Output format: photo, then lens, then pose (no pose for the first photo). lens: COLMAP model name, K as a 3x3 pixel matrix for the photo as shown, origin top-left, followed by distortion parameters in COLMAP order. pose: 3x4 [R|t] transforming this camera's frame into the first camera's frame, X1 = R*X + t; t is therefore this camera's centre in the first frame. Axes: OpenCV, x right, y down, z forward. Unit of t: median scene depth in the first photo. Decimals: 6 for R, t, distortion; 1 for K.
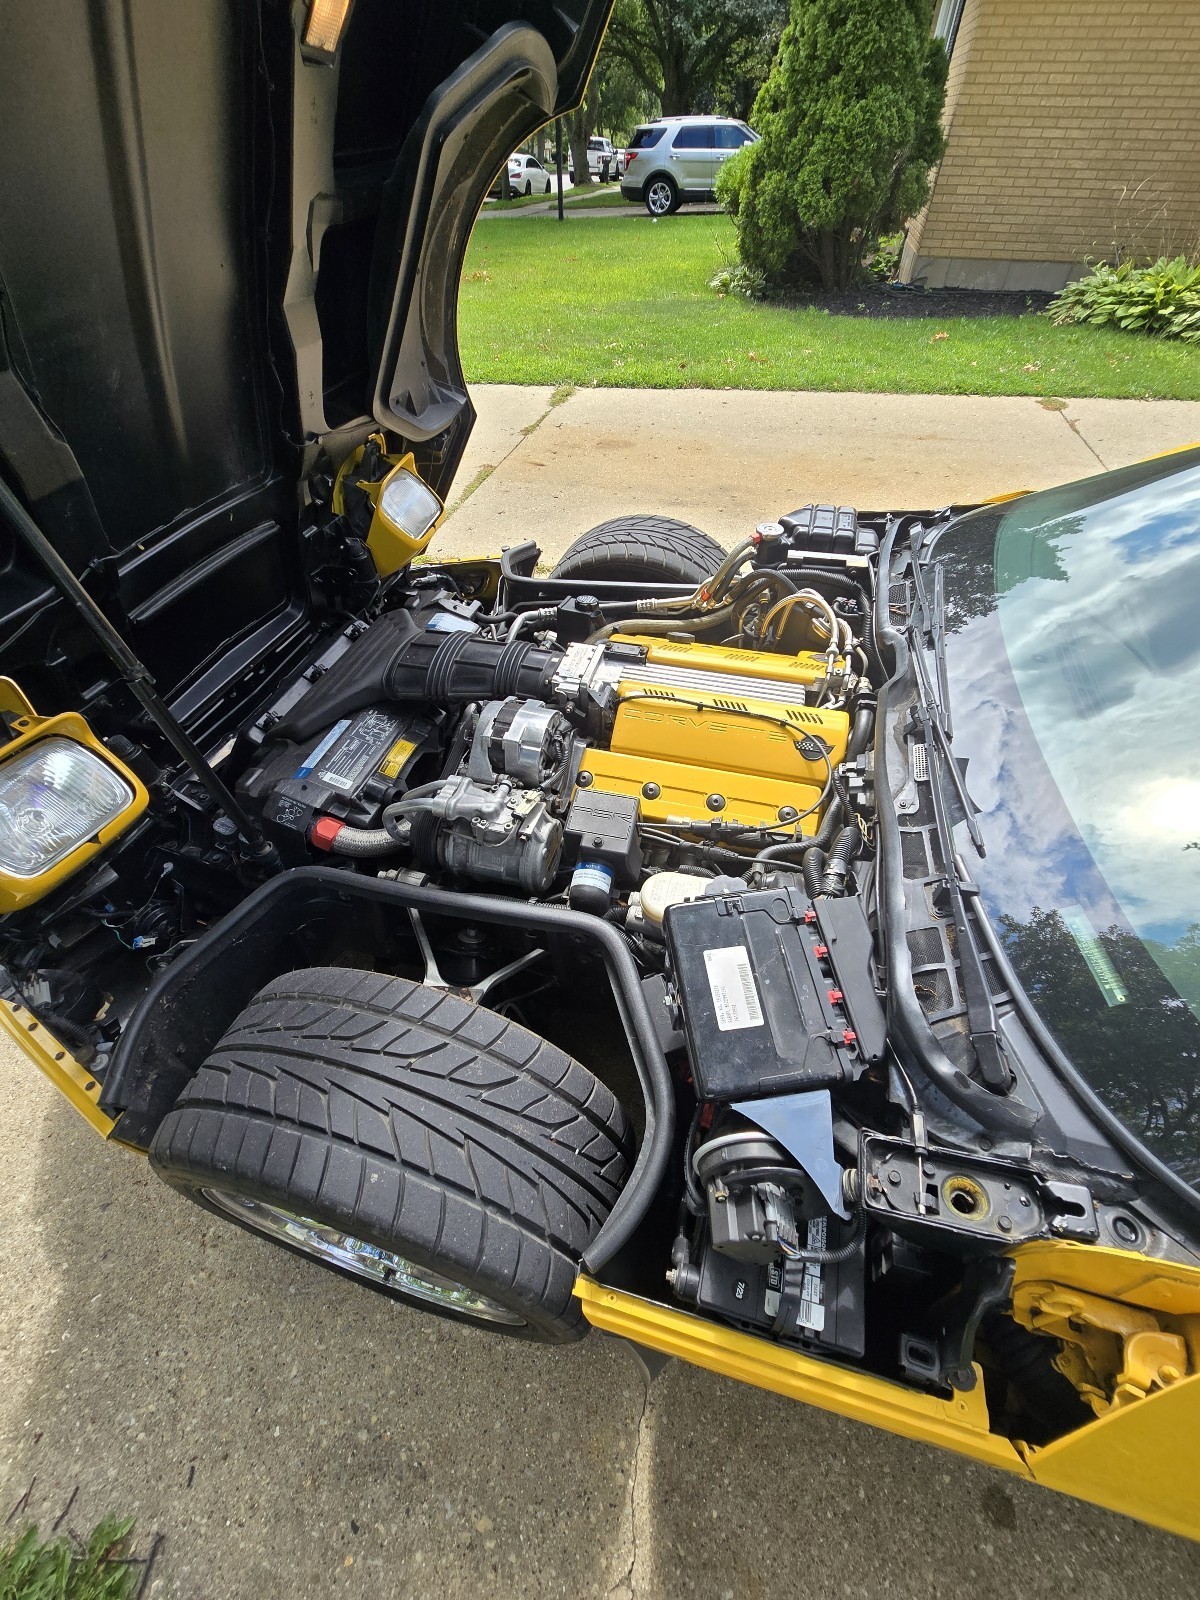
lens RADIAL K [[642.7, 0, 614.5], [0, 642.7, 808.1], [0, 0, 1]] dist [-0.002559, -0.000239]
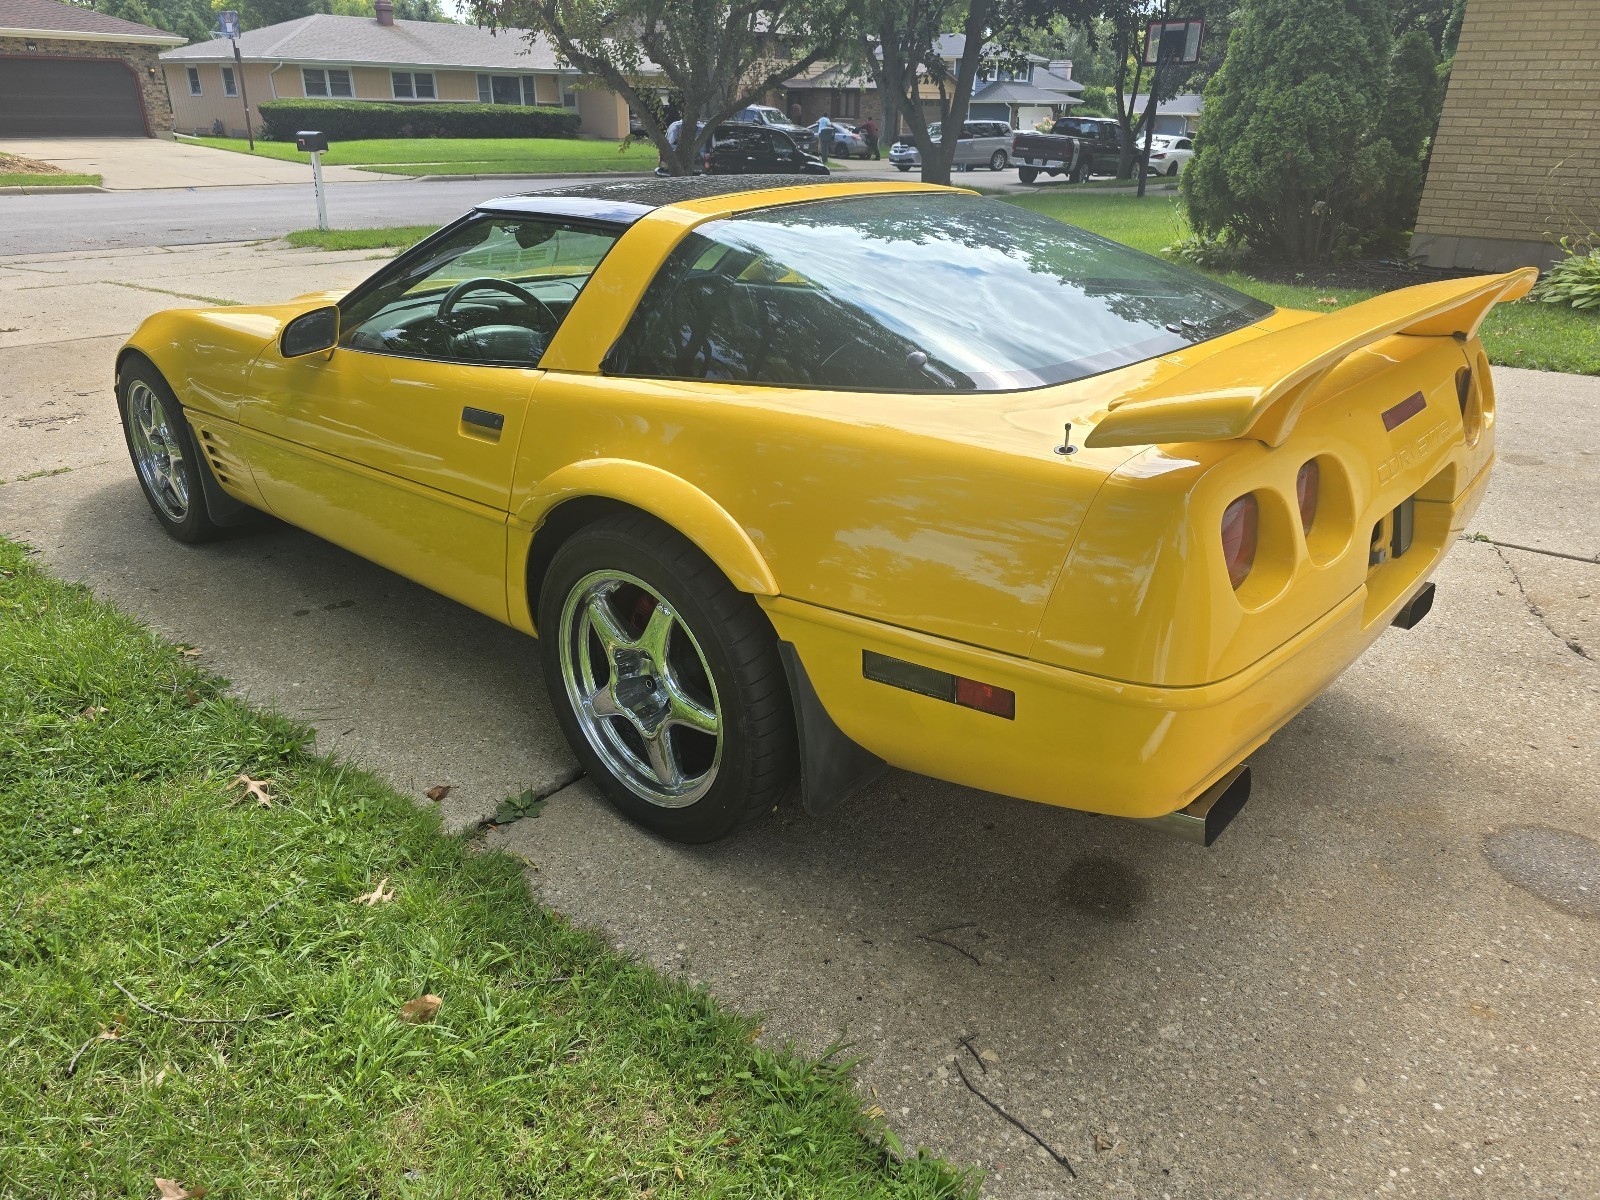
lens RADIAL K [[1098.1, 0, 803.2], [0, 1098.1, 595.1], [0, 0, 1]] dist [0.036263, -0.028380]
pose [[0.883583, 0.195100, -0.425697, 0.545834], [-0.346267, 0.884213, -0.313475, 0.248608], [0.315248, 0.424386, 0.848832, -0.231292]]
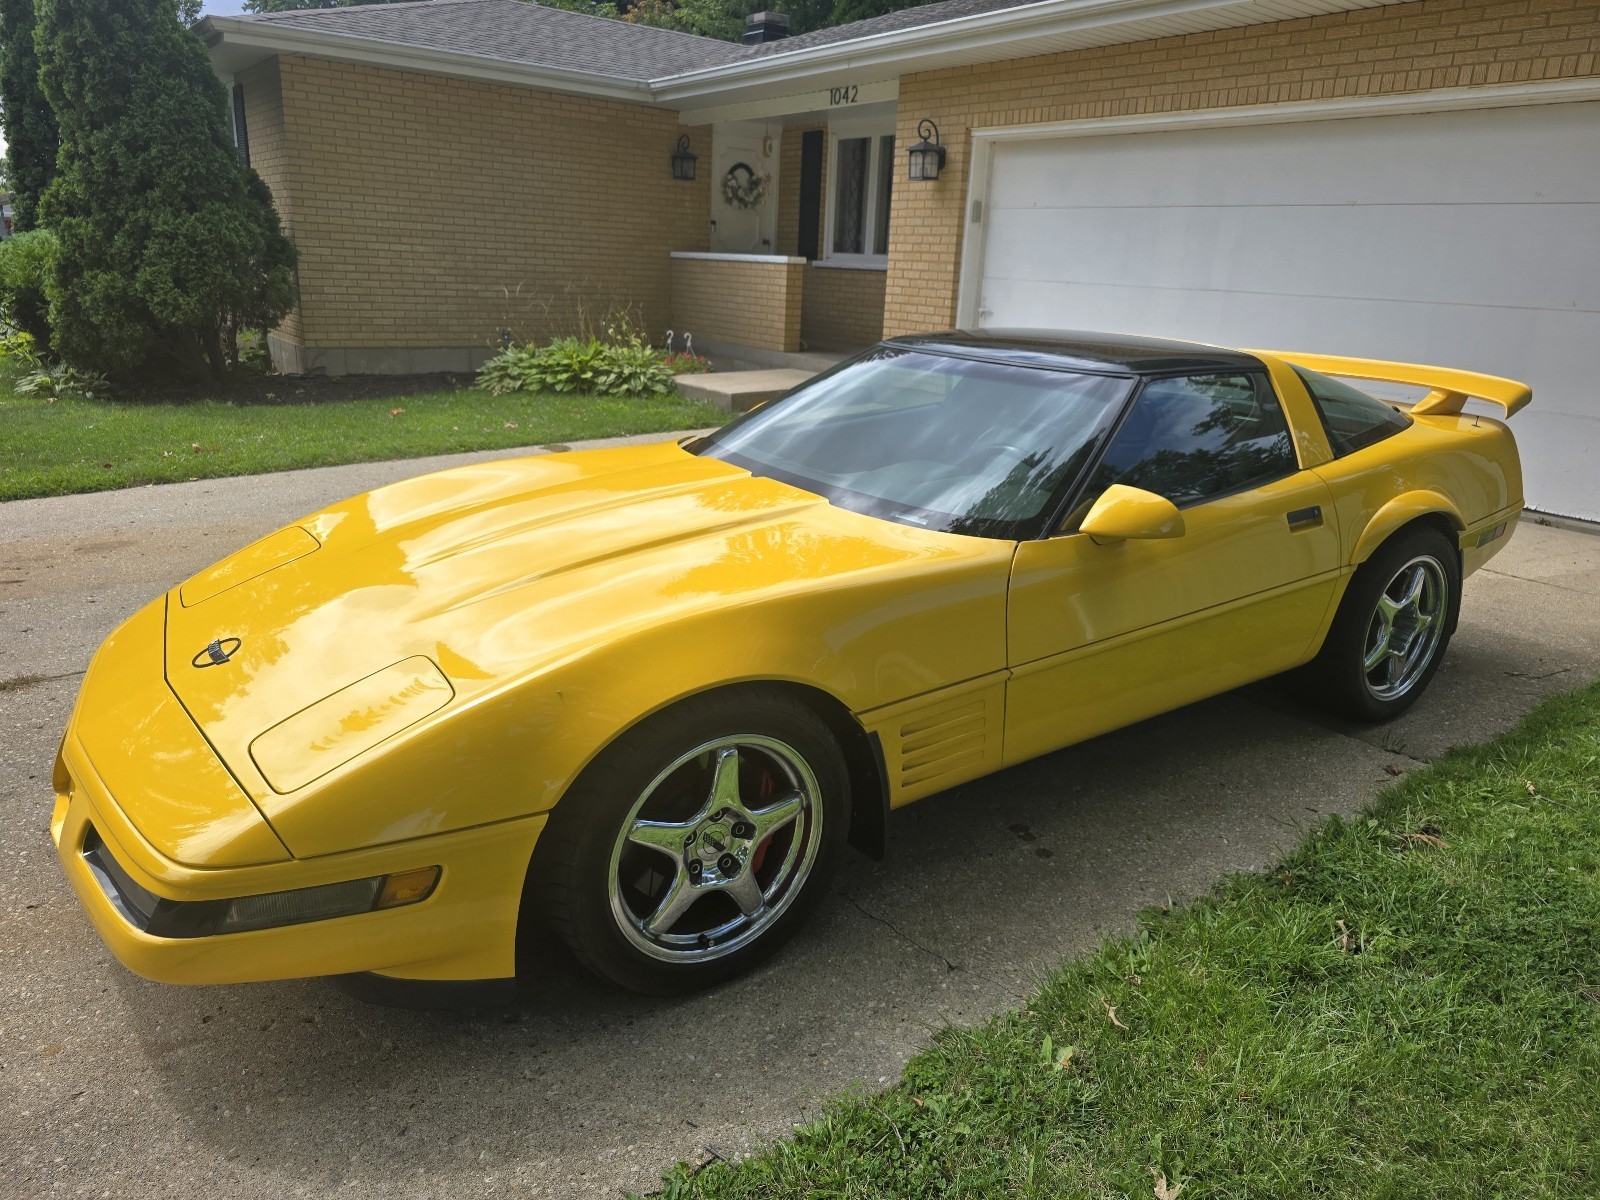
lens RADIAL K [[1103.8, 0, 806.5], [0, 1103.8, 603.4], [0, 0, 1]] dist [0.002692, 0.001906]
pose [[0.643327, -0.202093, 0.738437, -0.293792], [0.528570, 0.815006, -0.237442, 0.142551], [-0.553845, 0.543068, 0.631136, -0.137935]]
